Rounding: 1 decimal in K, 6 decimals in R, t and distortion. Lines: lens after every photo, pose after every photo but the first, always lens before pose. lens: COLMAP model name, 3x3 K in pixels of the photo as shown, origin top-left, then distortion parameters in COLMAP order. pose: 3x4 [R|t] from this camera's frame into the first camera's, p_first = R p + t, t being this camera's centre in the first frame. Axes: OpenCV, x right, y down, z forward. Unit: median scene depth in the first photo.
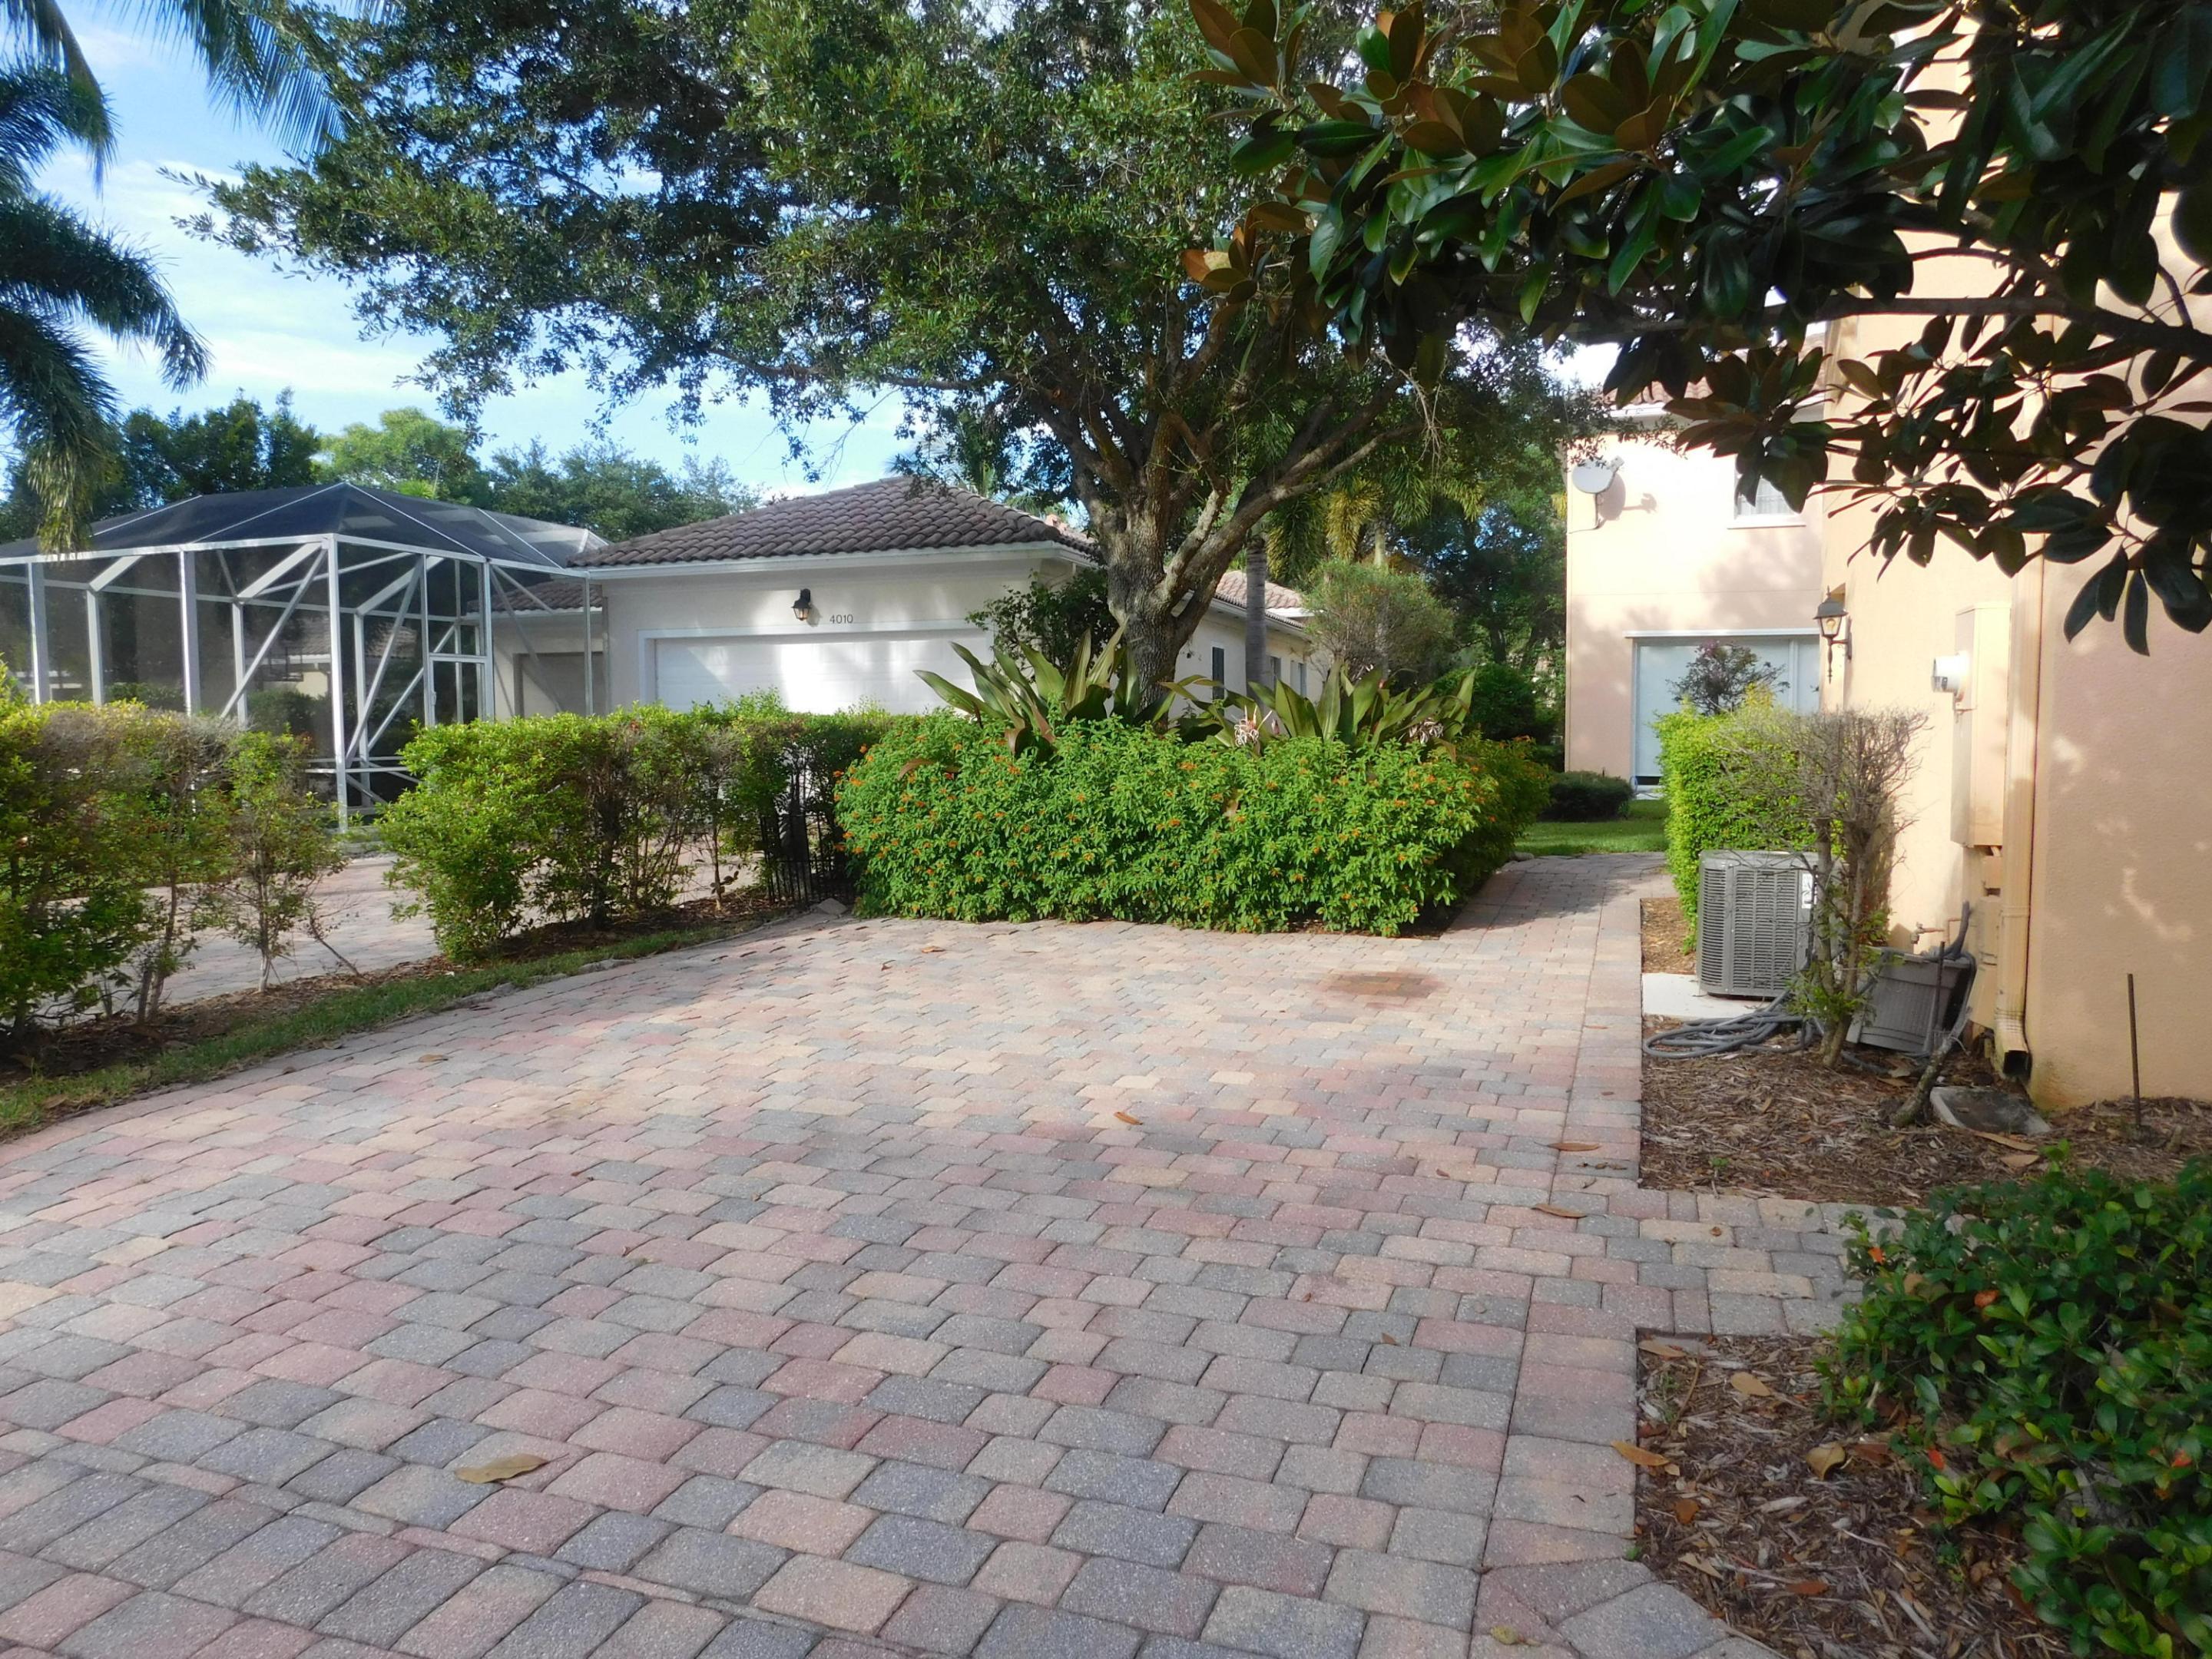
lens RADIAL K [[1452.3, 0, 1106.0], [0, 1452.3, 829.5], [0, 0, 1]] dist [-0.063456, 0.045589]
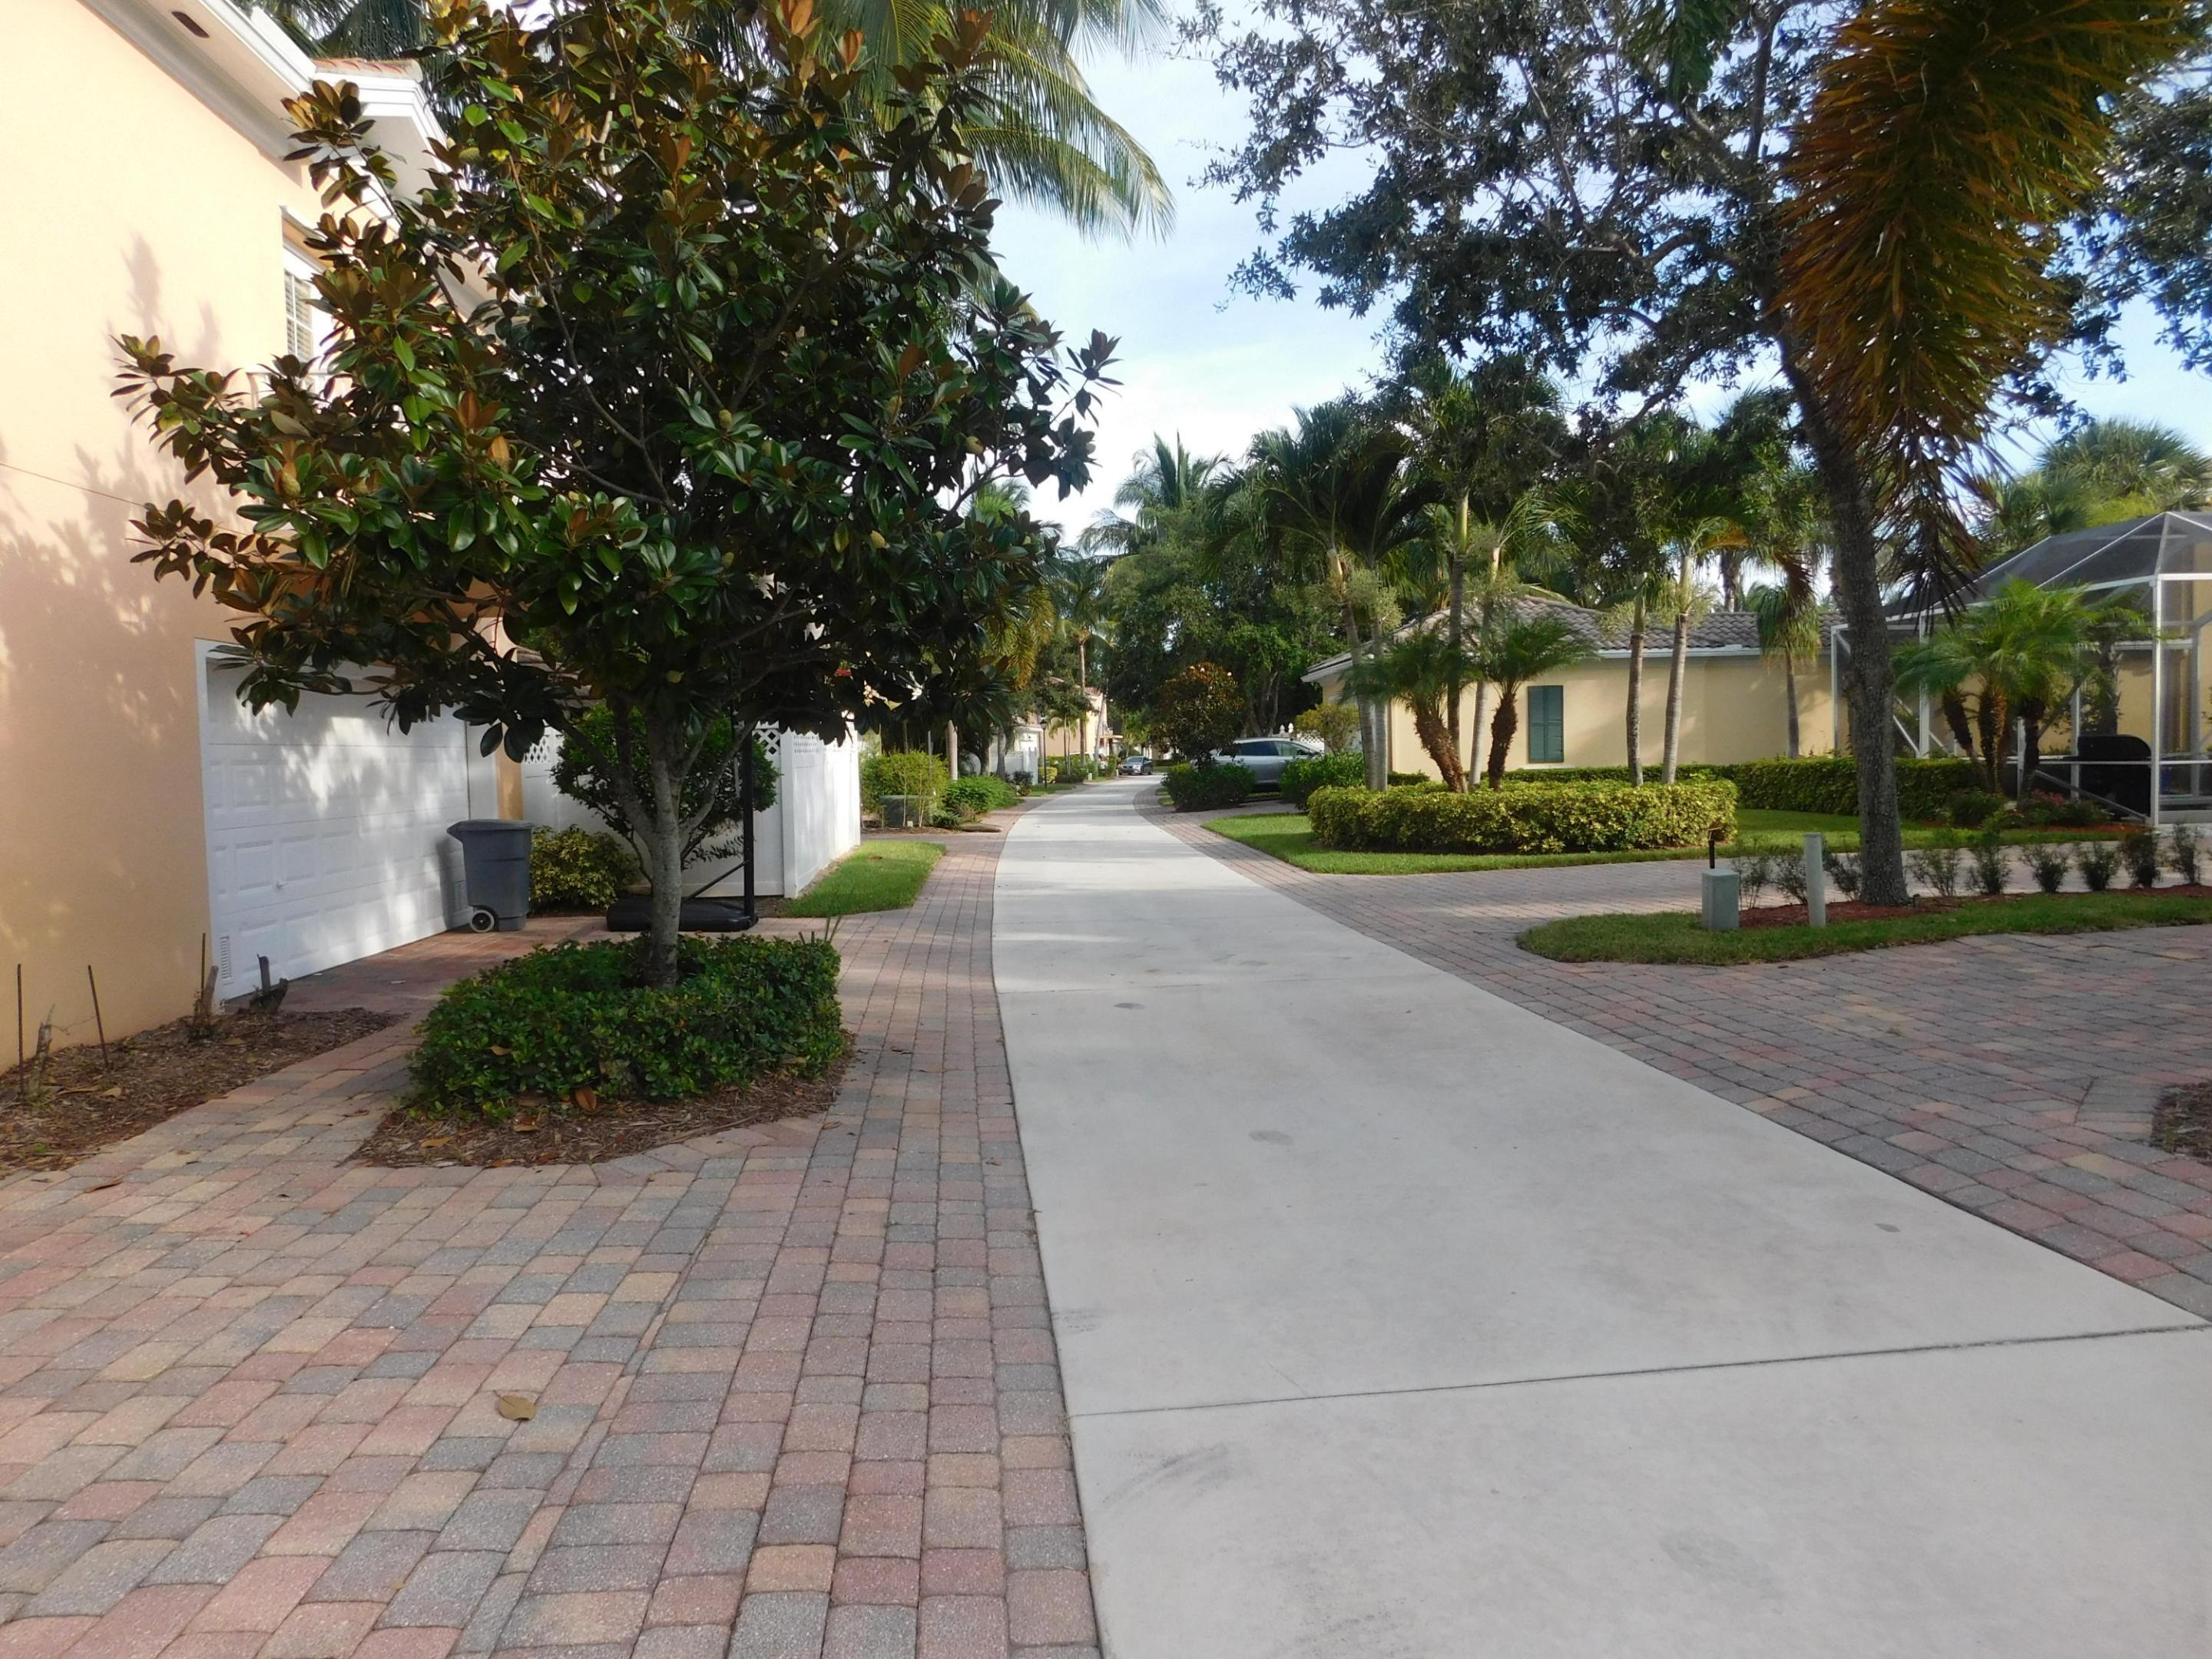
lens RADIAL K [[1452.3, 0, 1106.0], [0, 1452.3, 829.5], [0, 0, 1]] dist [-0.063456, 0.045589]
pose [[-0.409245, -0.031554, 0.911879, -1.278572], [0.096818, 0.992258, 0.077787, -0.061299], [-0.907273, 0.120120, -0.403021, 0.727804]]
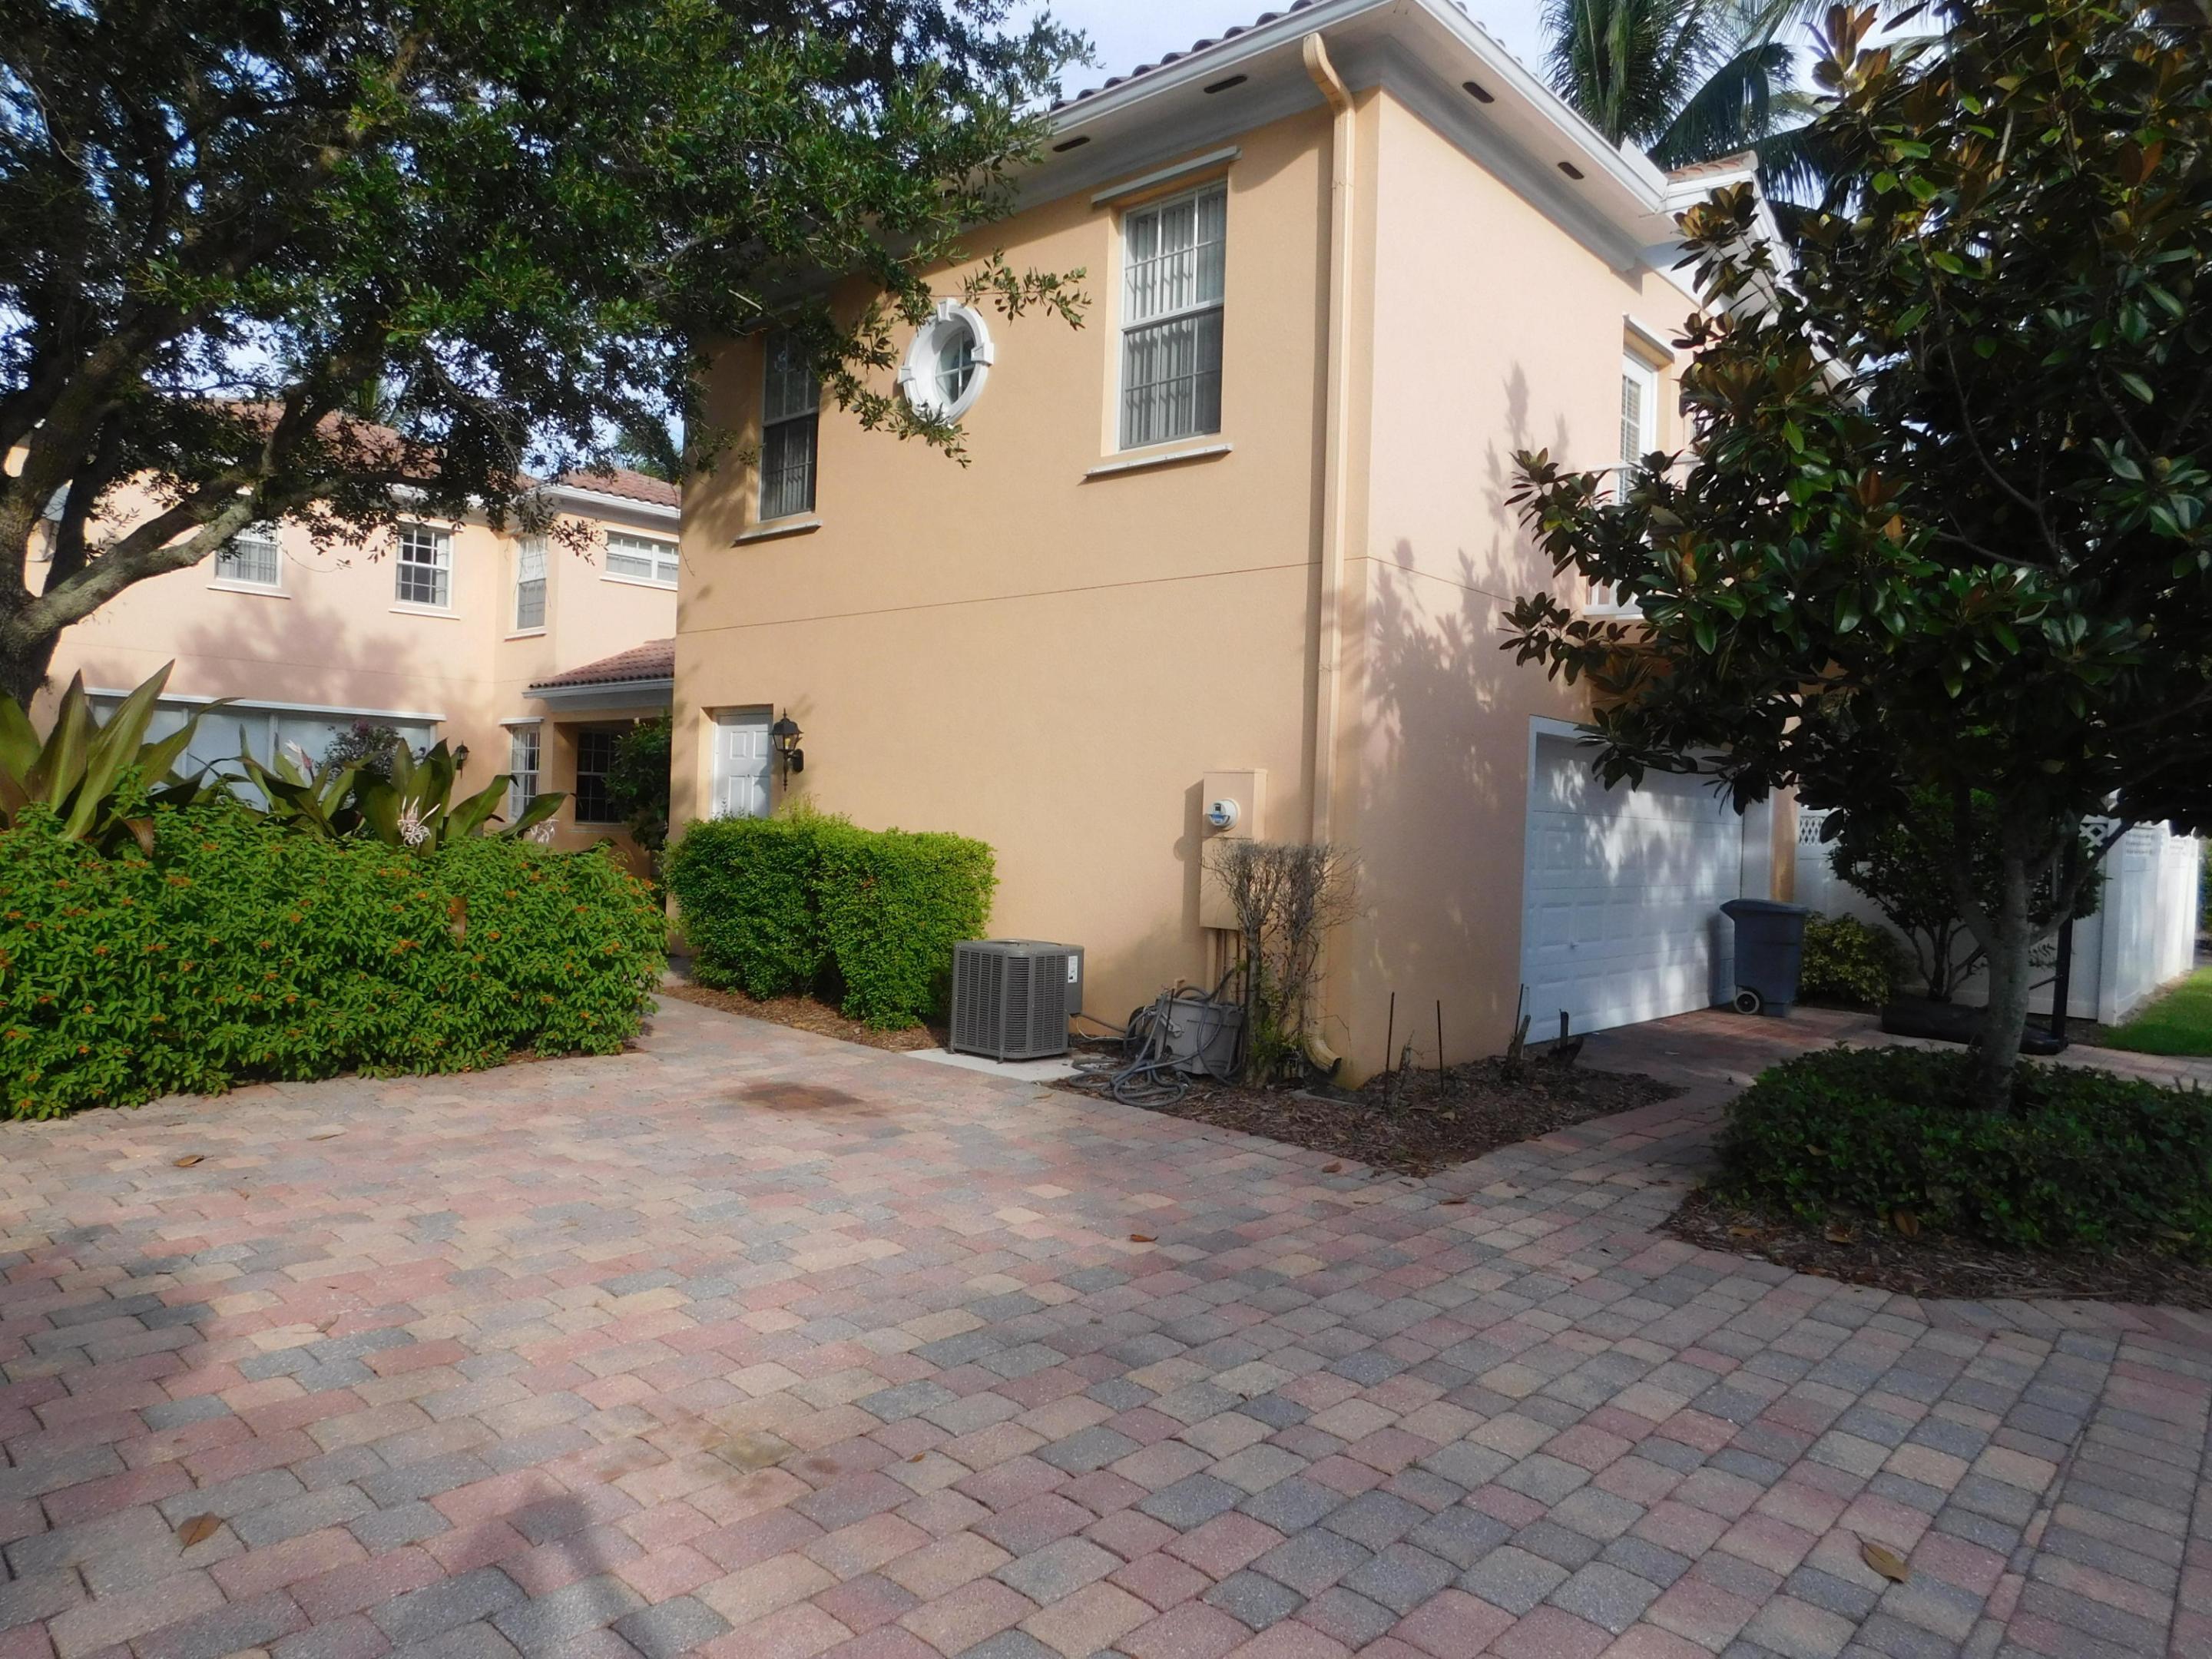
lens RADIAL K [[1465.9, 0, 1113.2], [0, 1465.9, 836.7], [0, 0, 1]] dist [-0.079472, 0.070223]
pose [[0.368849, 0.009678, 0.929439, -1.255046], [0.029100, 0.999335, -0.021955, -0.079640], [-0.929034, 0.035145, 0.368322, 0.840558]]
